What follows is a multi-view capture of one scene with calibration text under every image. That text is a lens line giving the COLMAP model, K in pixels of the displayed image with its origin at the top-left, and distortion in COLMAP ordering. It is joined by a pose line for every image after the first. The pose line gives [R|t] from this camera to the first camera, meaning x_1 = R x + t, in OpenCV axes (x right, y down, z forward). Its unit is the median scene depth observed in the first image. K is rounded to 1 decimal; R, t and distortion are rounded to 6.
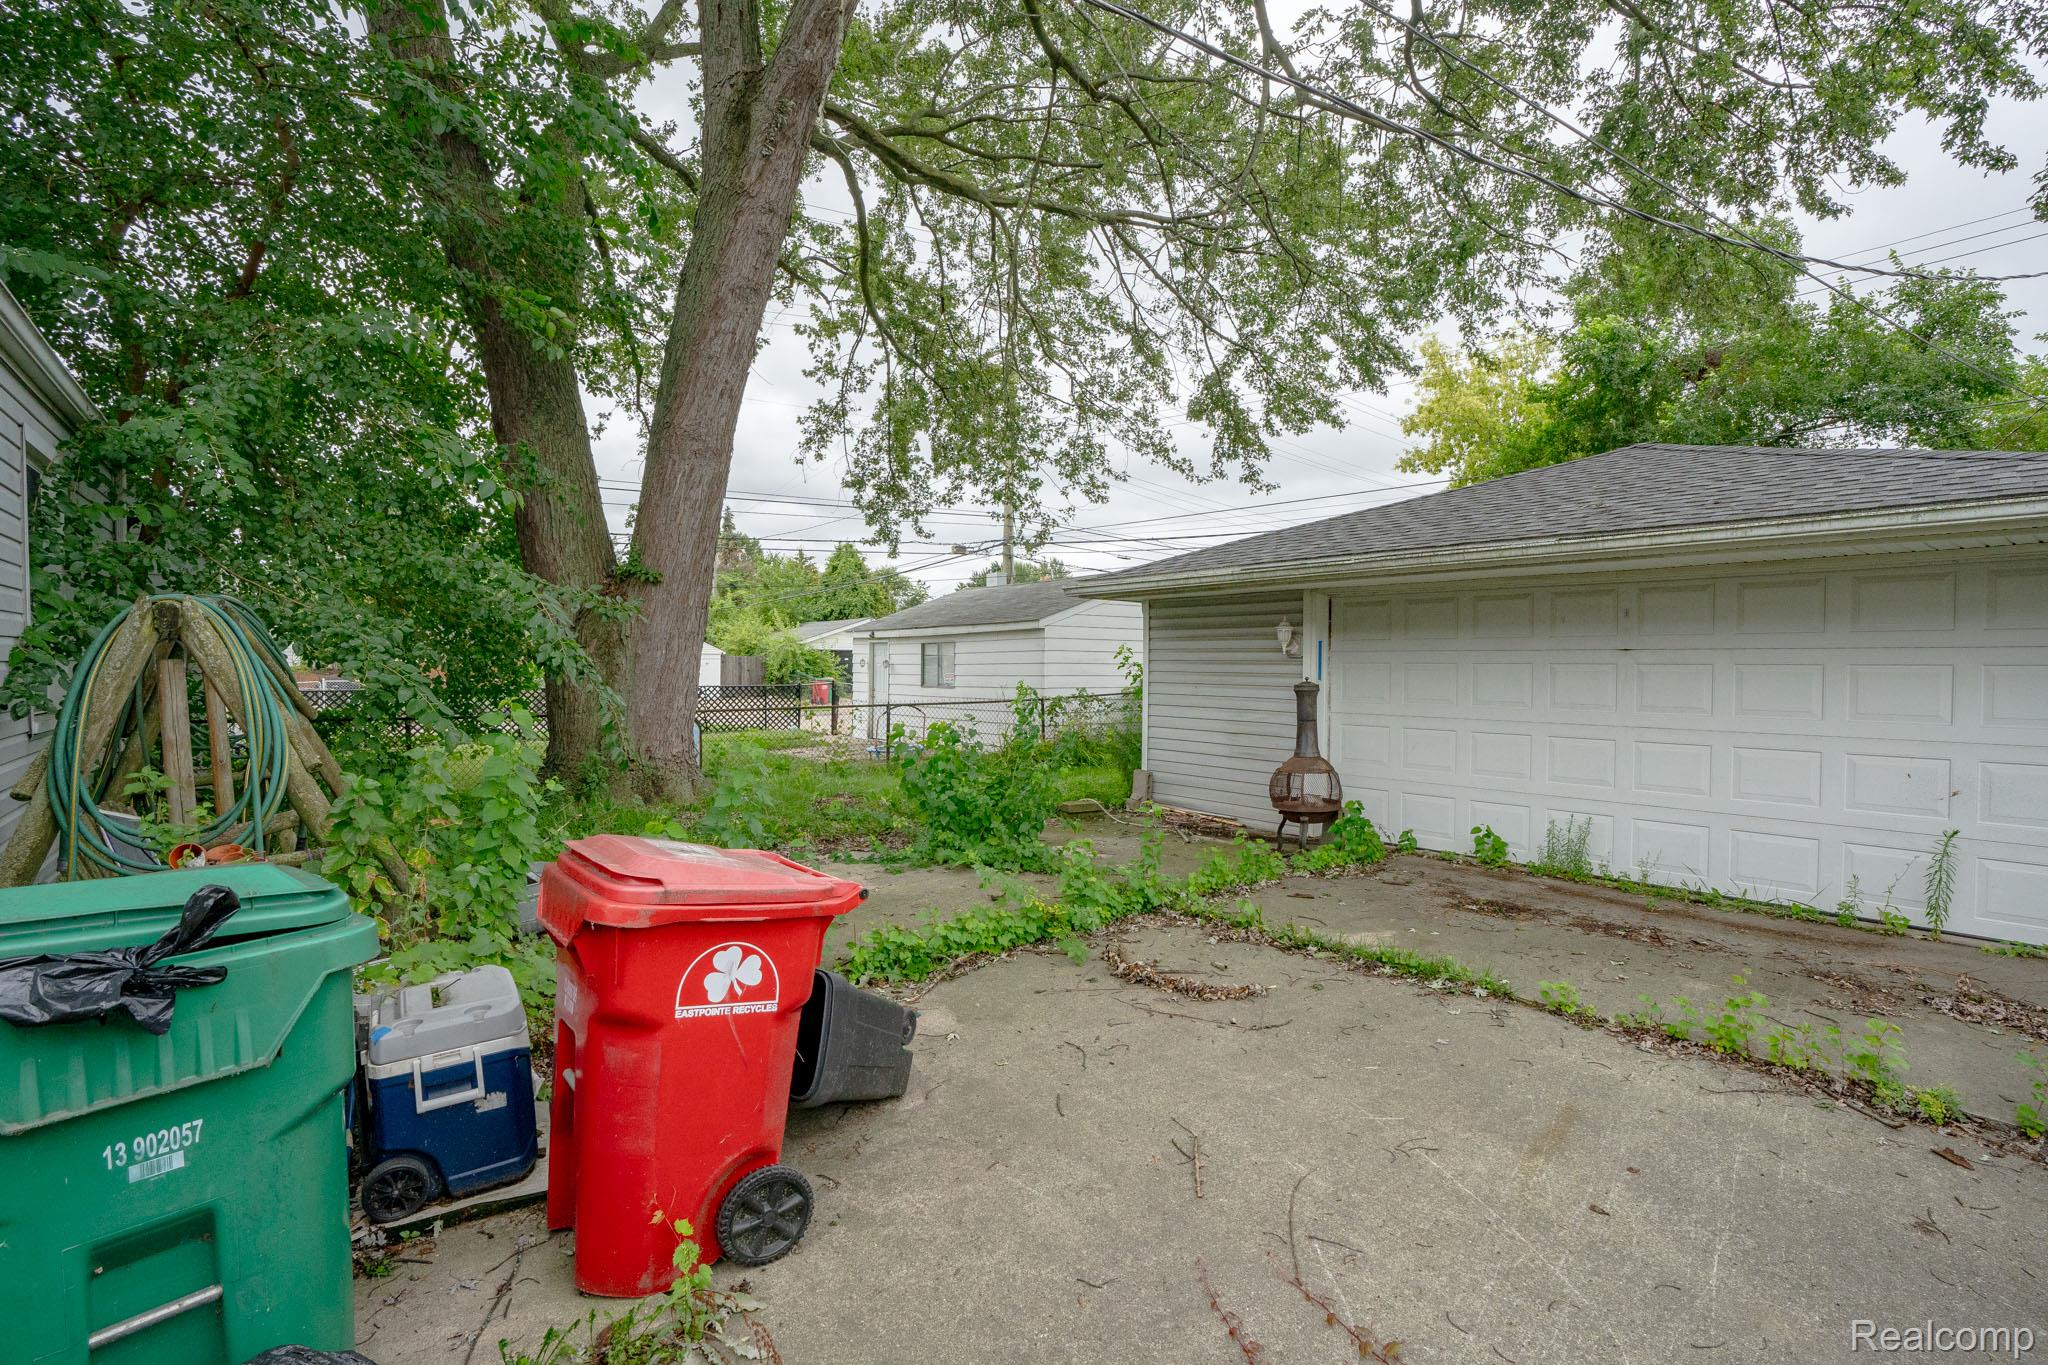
lens RADIAL K [[962.4, 0, 1034.1], [0, 962.4, 675.4], [0, 0, 1]] dist [-0.038773, 0.001240]
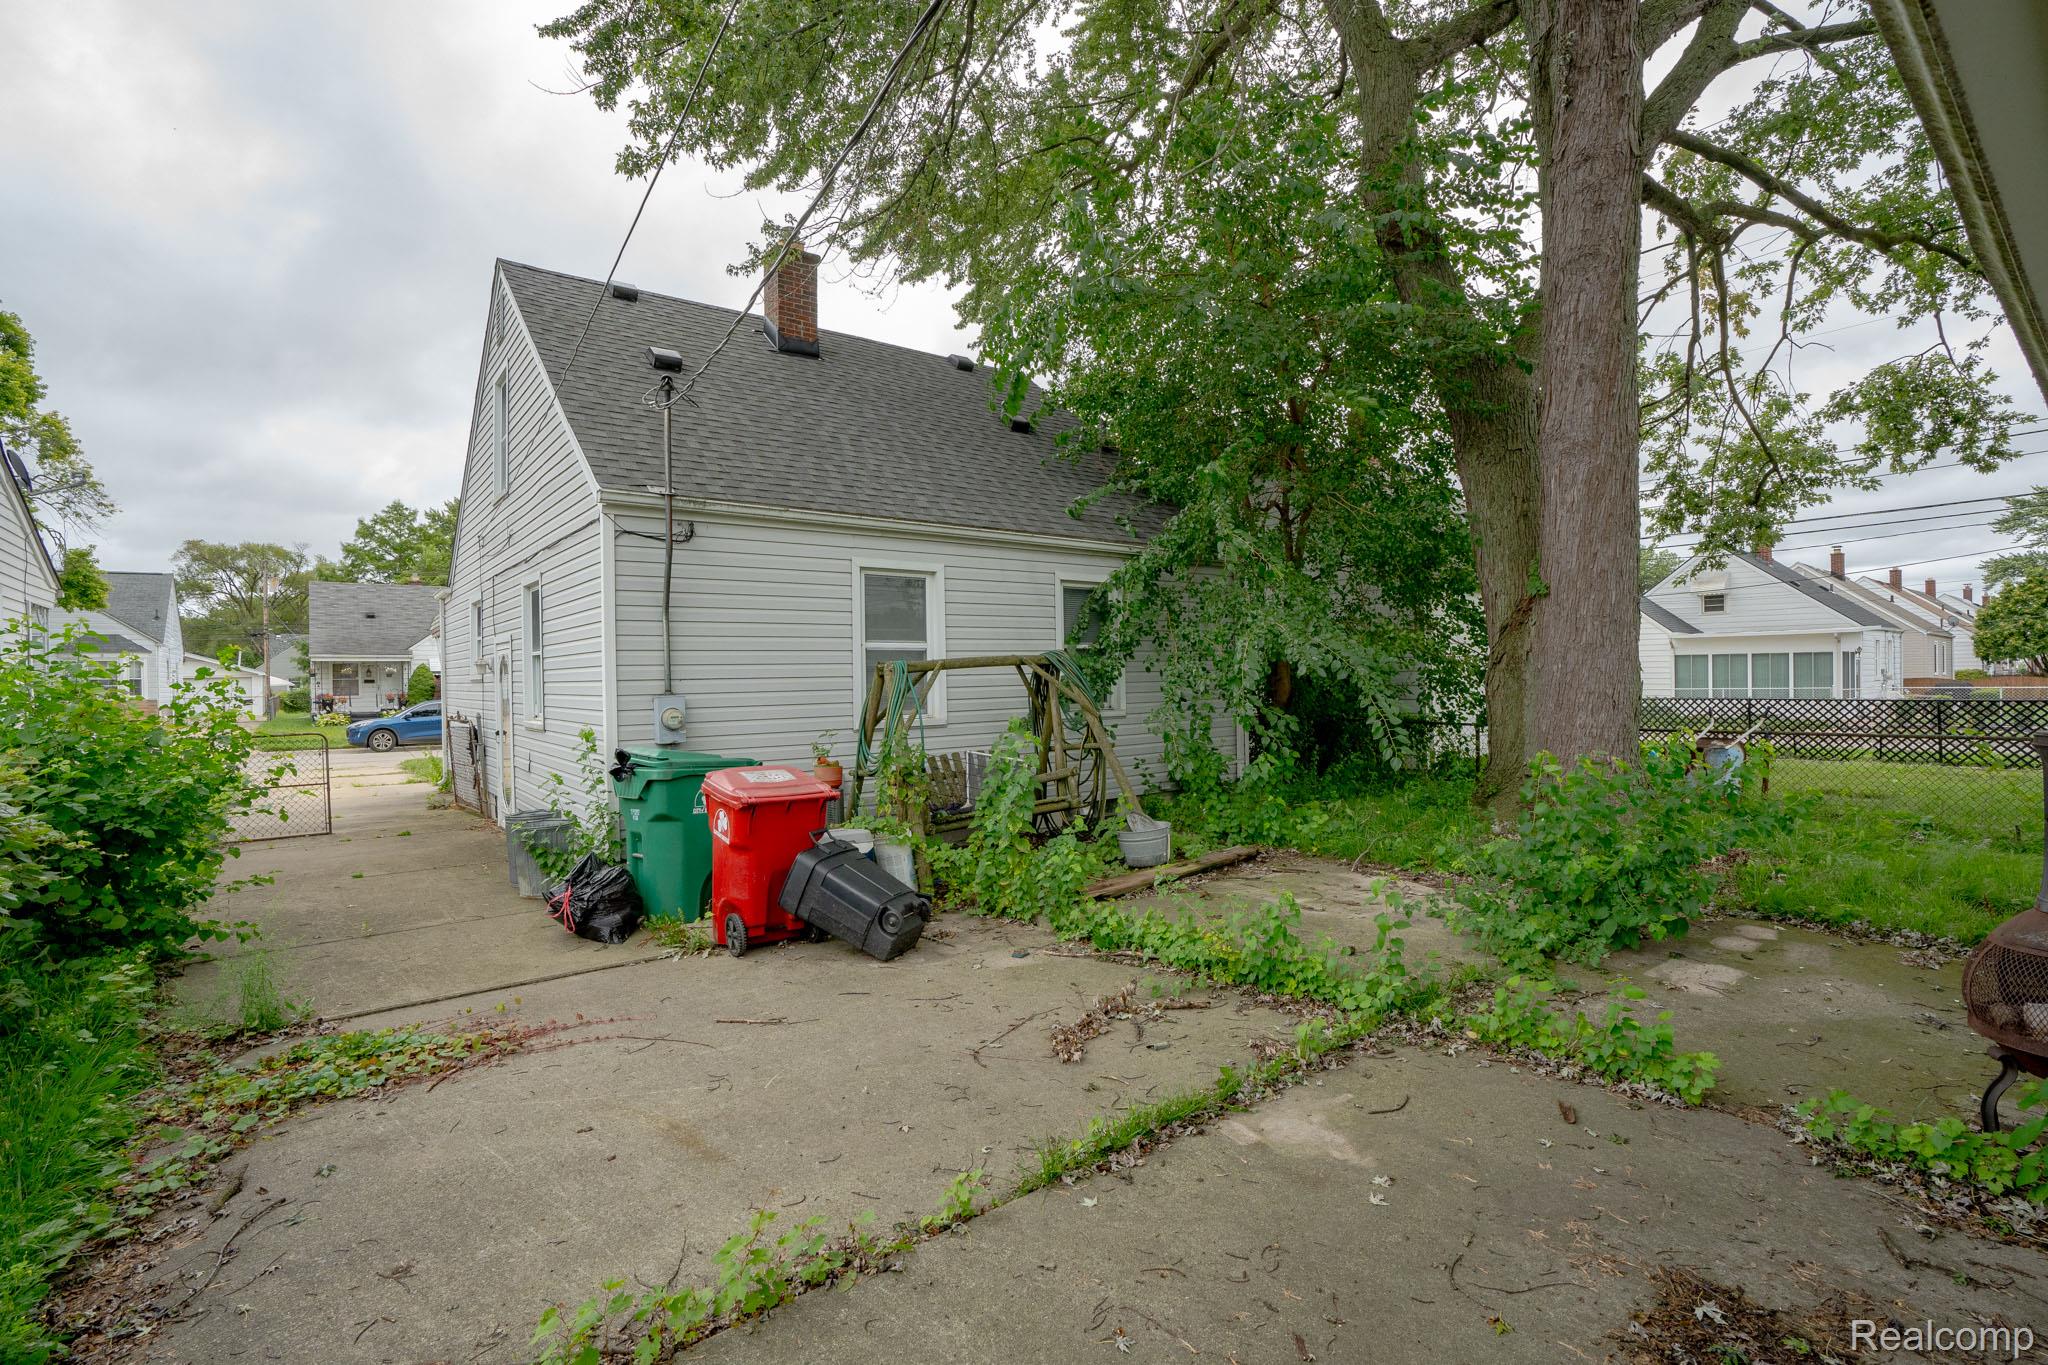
lens RADIAL K [[962.4, 0, 1034.1], [0, 962.4, 675.4], [0, 0, 1]] dist [-0.038773, 0.001240]
pose [[-0.015650, -0.003620, -0.999871, 1.202439], [0.016934, 0.999849, -0.003884, -0.028460], [0.999734, -0.016993, -0.015586, 1.040899]]
